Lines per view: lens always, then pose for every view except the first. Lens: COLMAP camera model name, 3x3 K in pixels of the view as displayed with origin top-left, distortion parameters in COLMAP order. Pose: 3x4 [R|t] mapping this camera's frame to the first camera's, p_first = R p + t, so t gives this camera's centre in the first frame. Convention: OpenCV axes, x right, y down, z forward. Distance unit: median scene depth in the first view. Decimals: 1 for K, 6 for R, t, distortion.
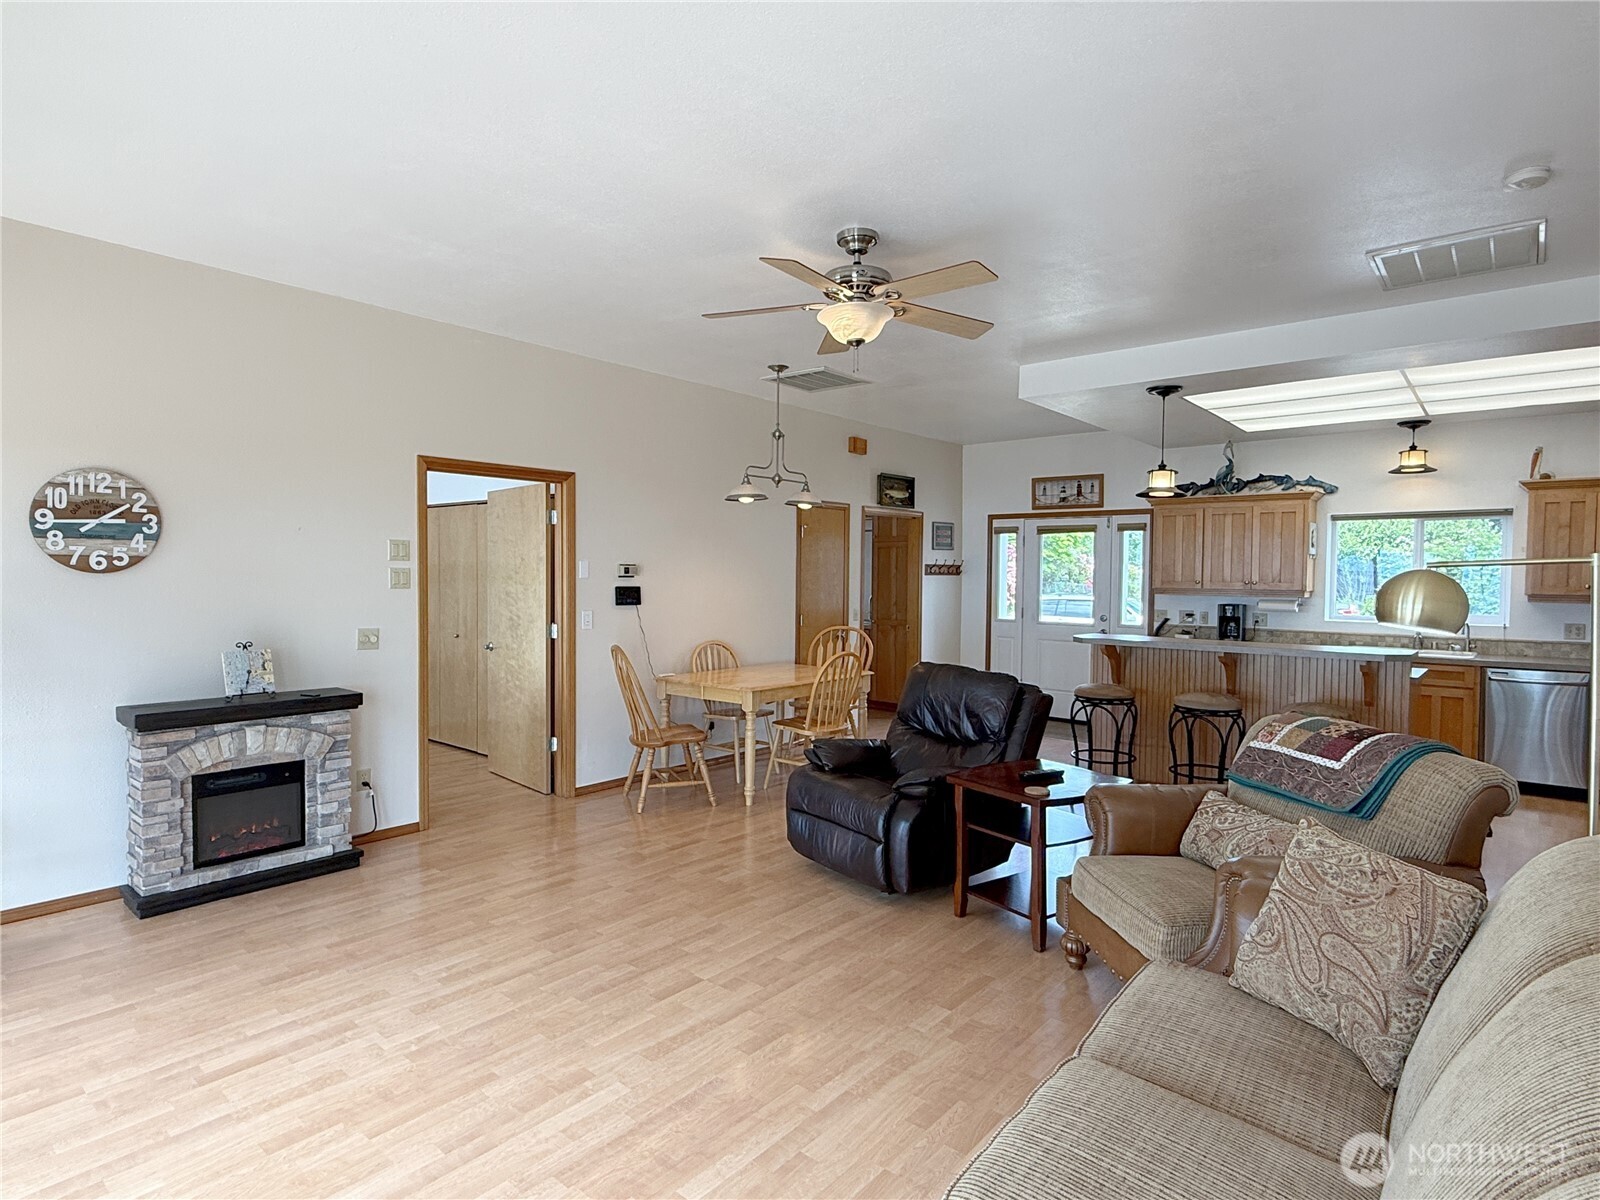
lens RADIAL K [[872.2, 0, 797.4], [0, 872.2, 602.4], [0, 0, 1]] dist [0.000578, 0.001867]
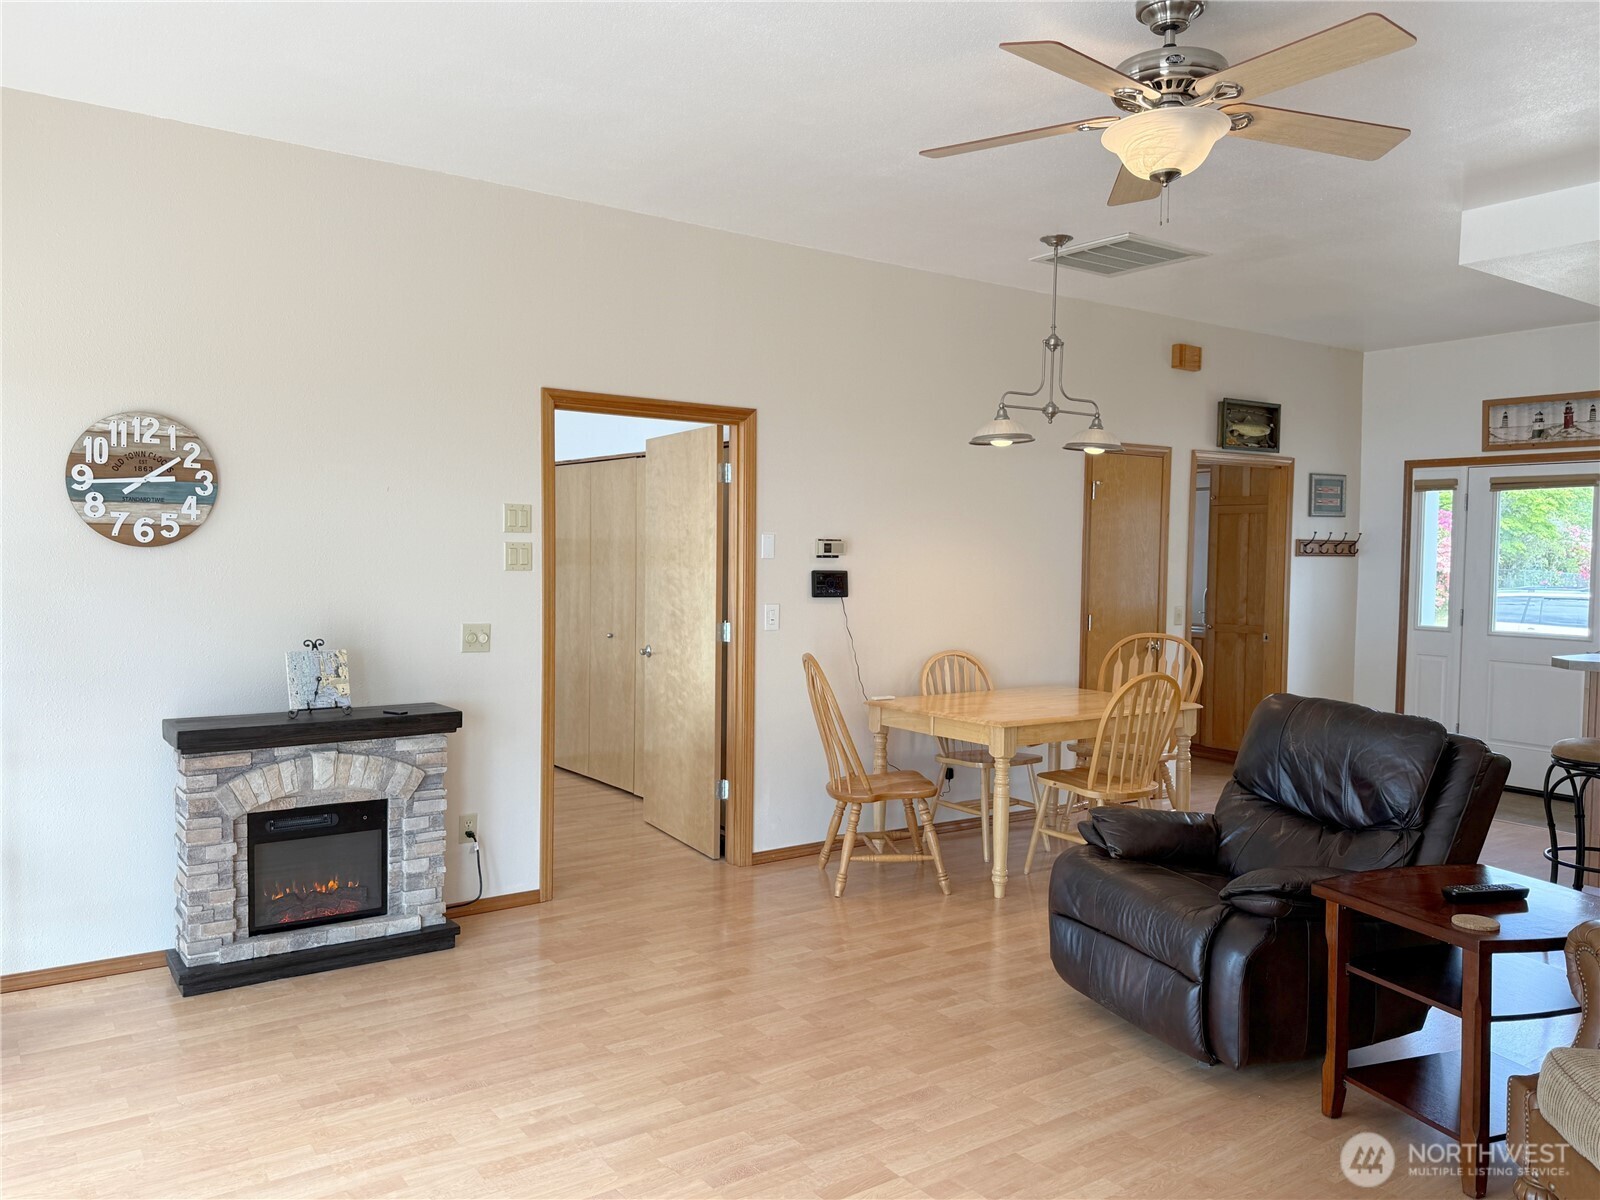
lens RADIAL K [[1201.7, 0, 800.7], [0, 1201.7, 608.5], [0, 0, 1]] dist [0.047928, -0.062298]
pose [[0.968811, 0.014863, -0.247354, 0.020709], [-0.011870, 0.999837, 0.013586, -0.000208], [0.247516, -0.010226, 0.968830, 0.062107]]
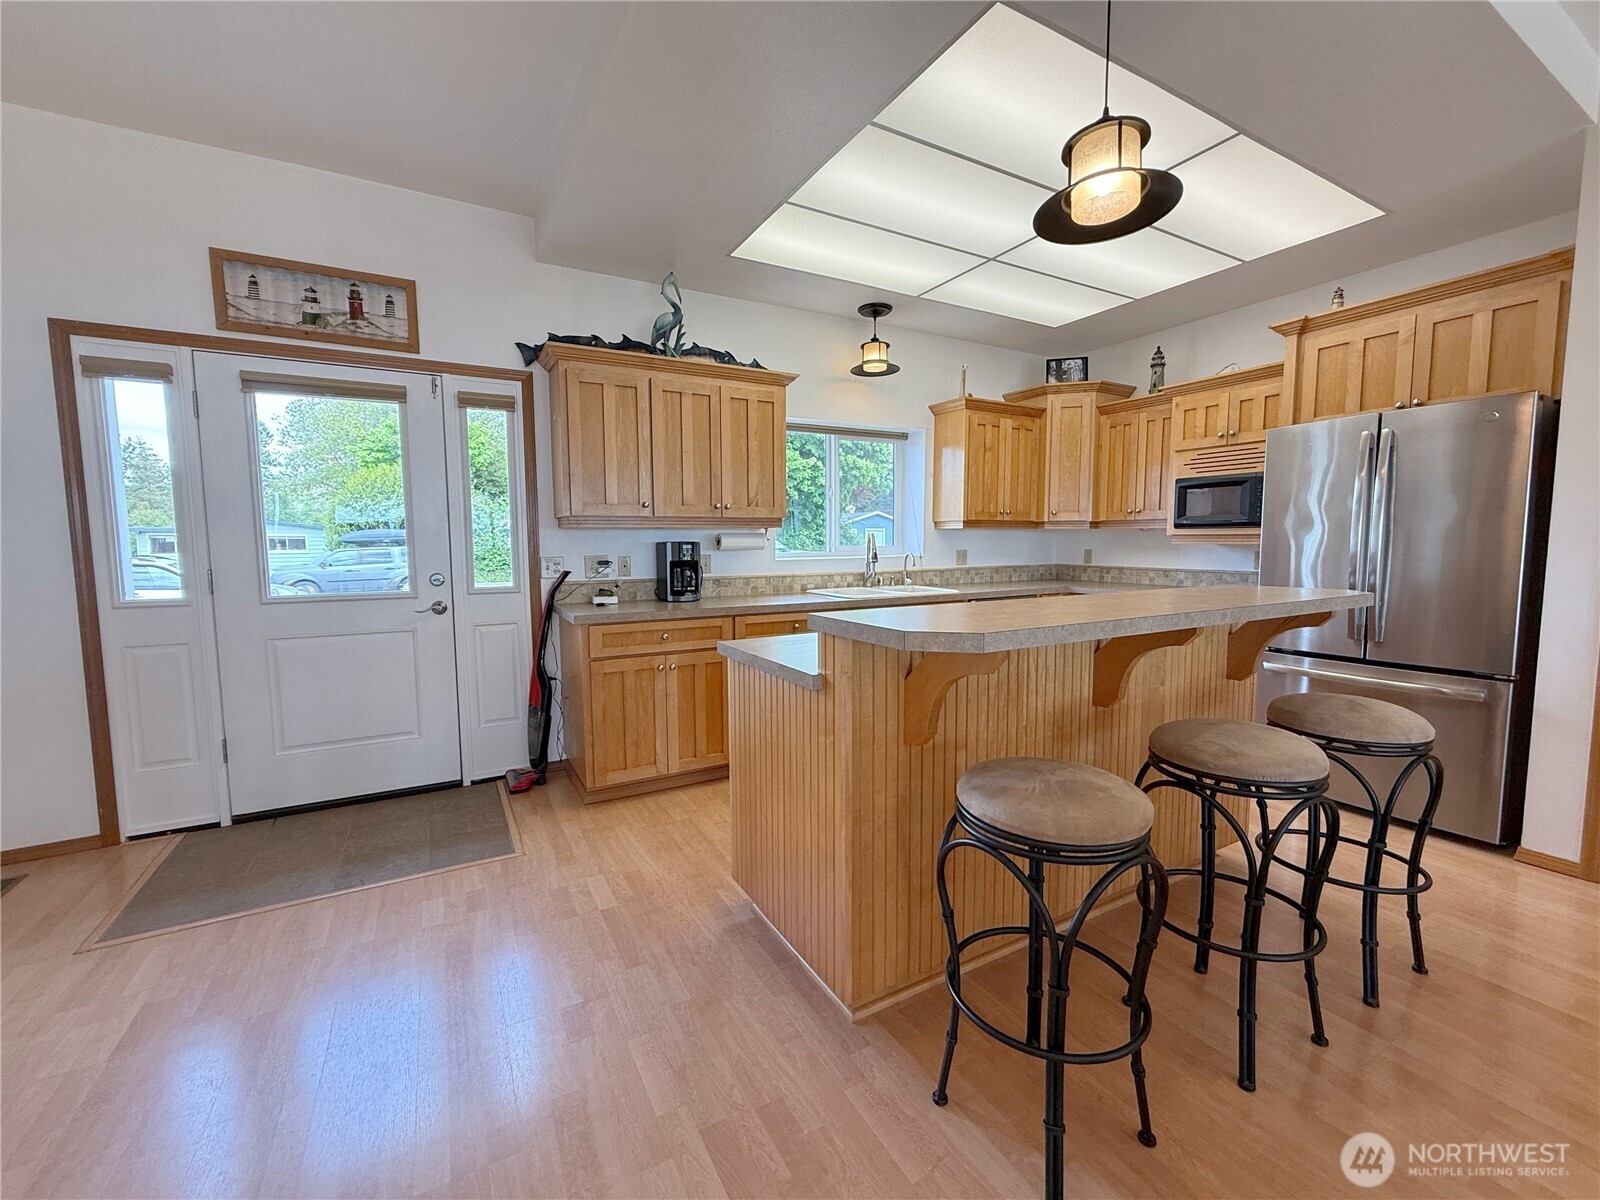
lens RADIAL K [[652.9, 0, 798.9], [0, 652.9, 599.3], [0, 0, 1]] dist [0.000168, -0.000581]
pose [[0.350575, -0.096808, 0.931518, 0.099658], [0.041569, 0.995271, 0.087789, 0.007175], [-0.935611, 0.007946, 0.352942, 0.942338]]
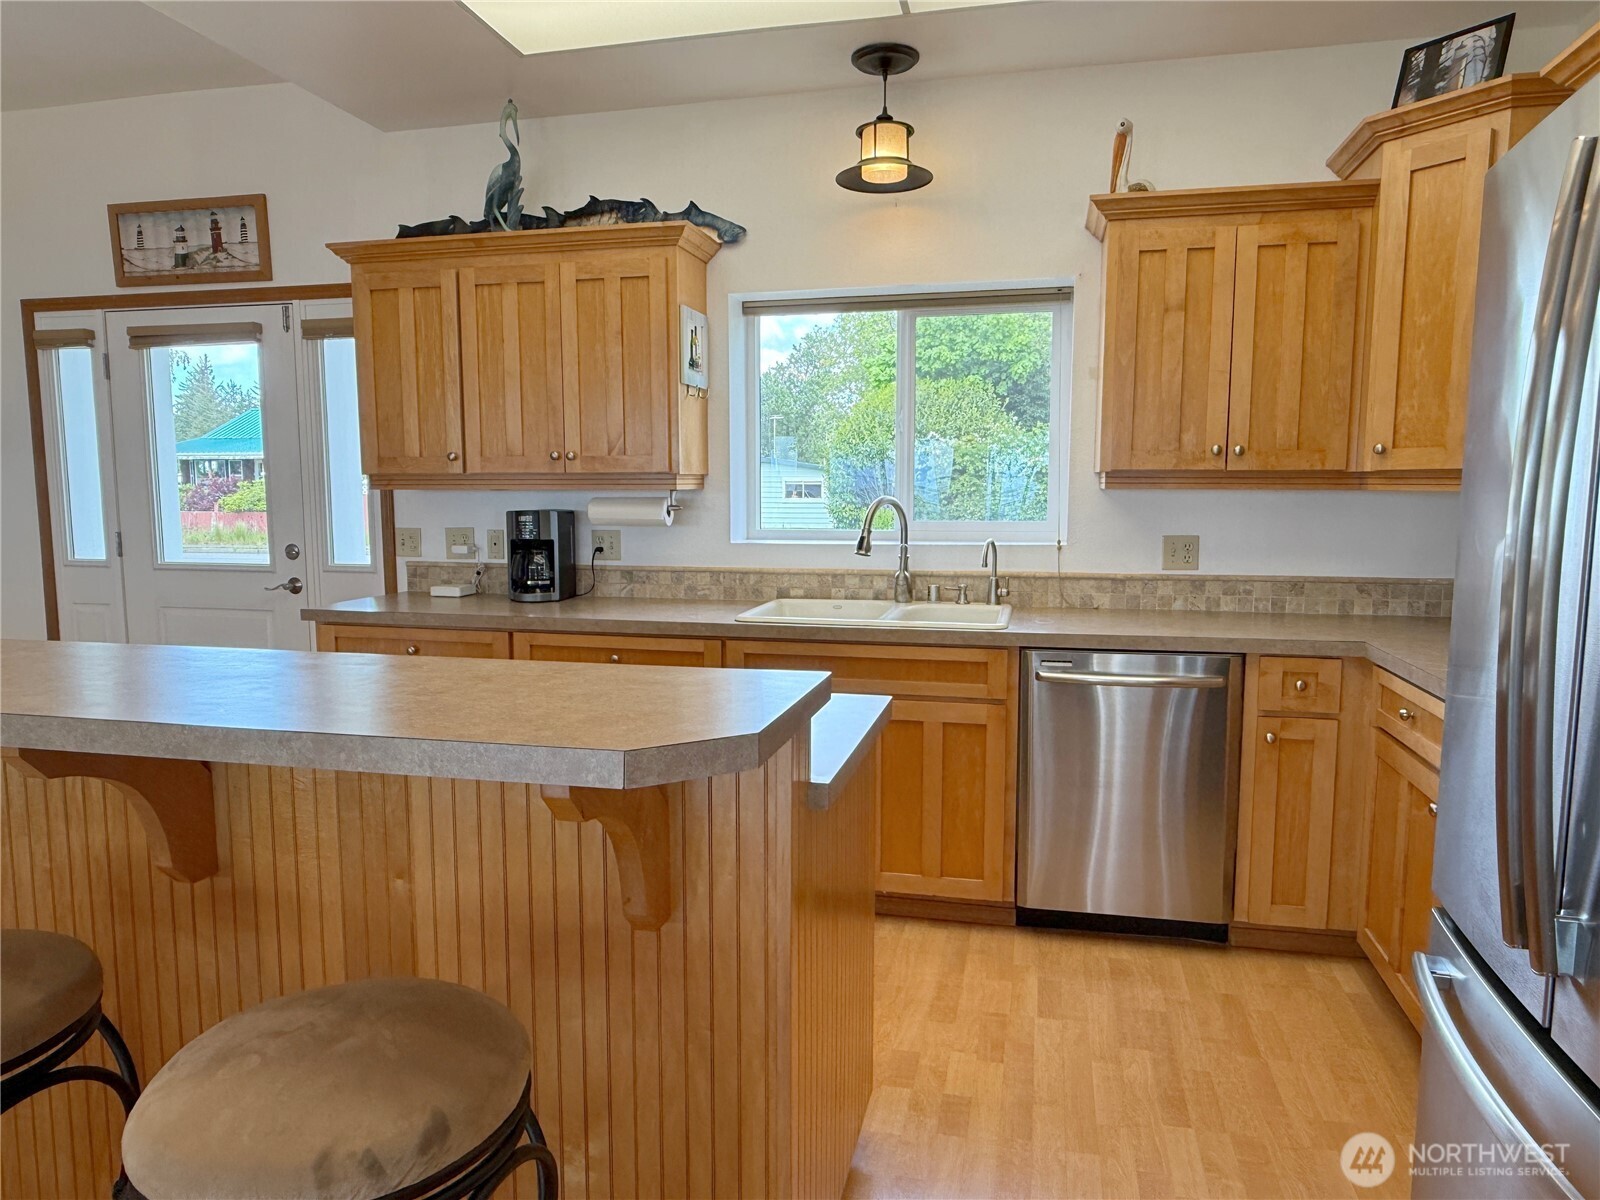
lens RADIAL K [[1057.7, 0, 793.7], [0, 1057.7, 605.3], [0, 0, 1]] dist [-0.002841, 0.000842]
pose [[0.892572, -0.059213, 0.447001, 0.474230], [0.023761, 0.996139, 0.084510, 0.009490], [-0.450279, -0.064810, 0.890533, 0.616197]]
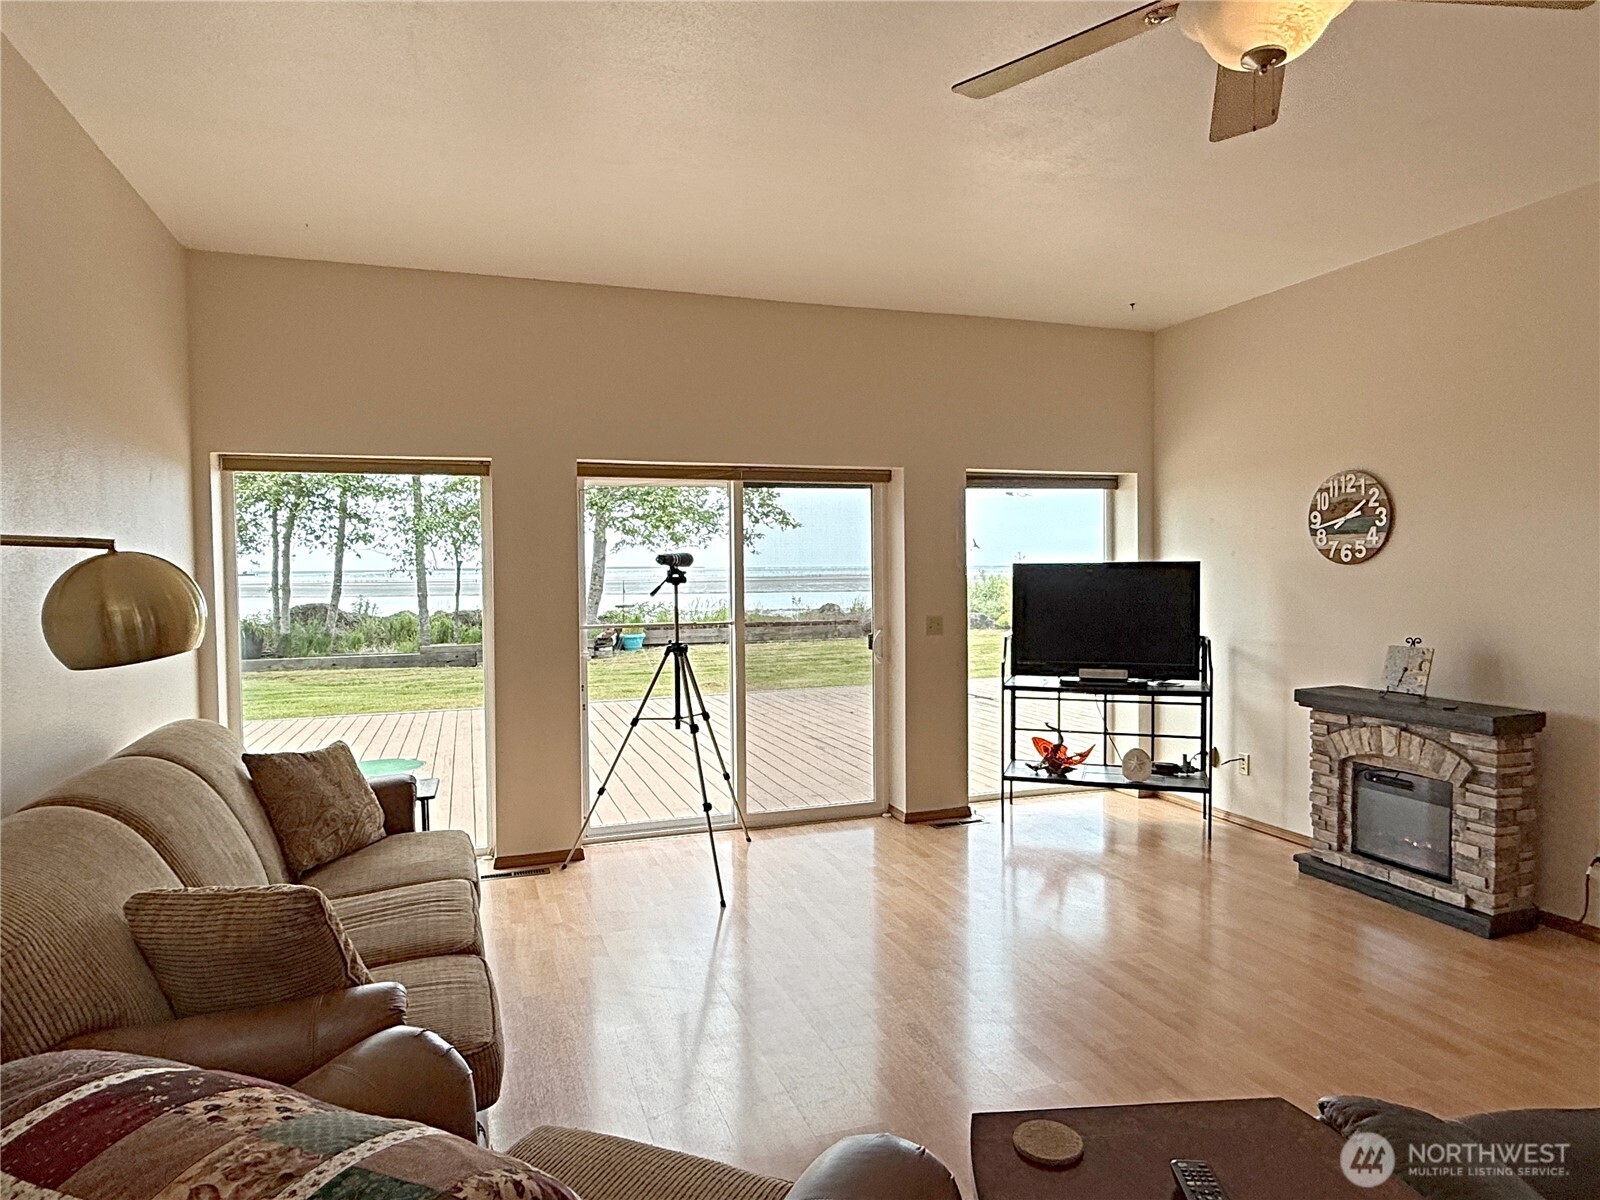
lens RADIAL K [[965.9, 0, 799.2], [0, 965.9, 598.8], [0, 0, 1]] dist [-0.000773, 0.003492]
pose [[-0.506909, 0.024532, -0.861650, 0.388921], [-0.022396, 0.998883, 0.041614, -0.016045], [0.861708, 0.040392, -0.505793, 0.639954]]
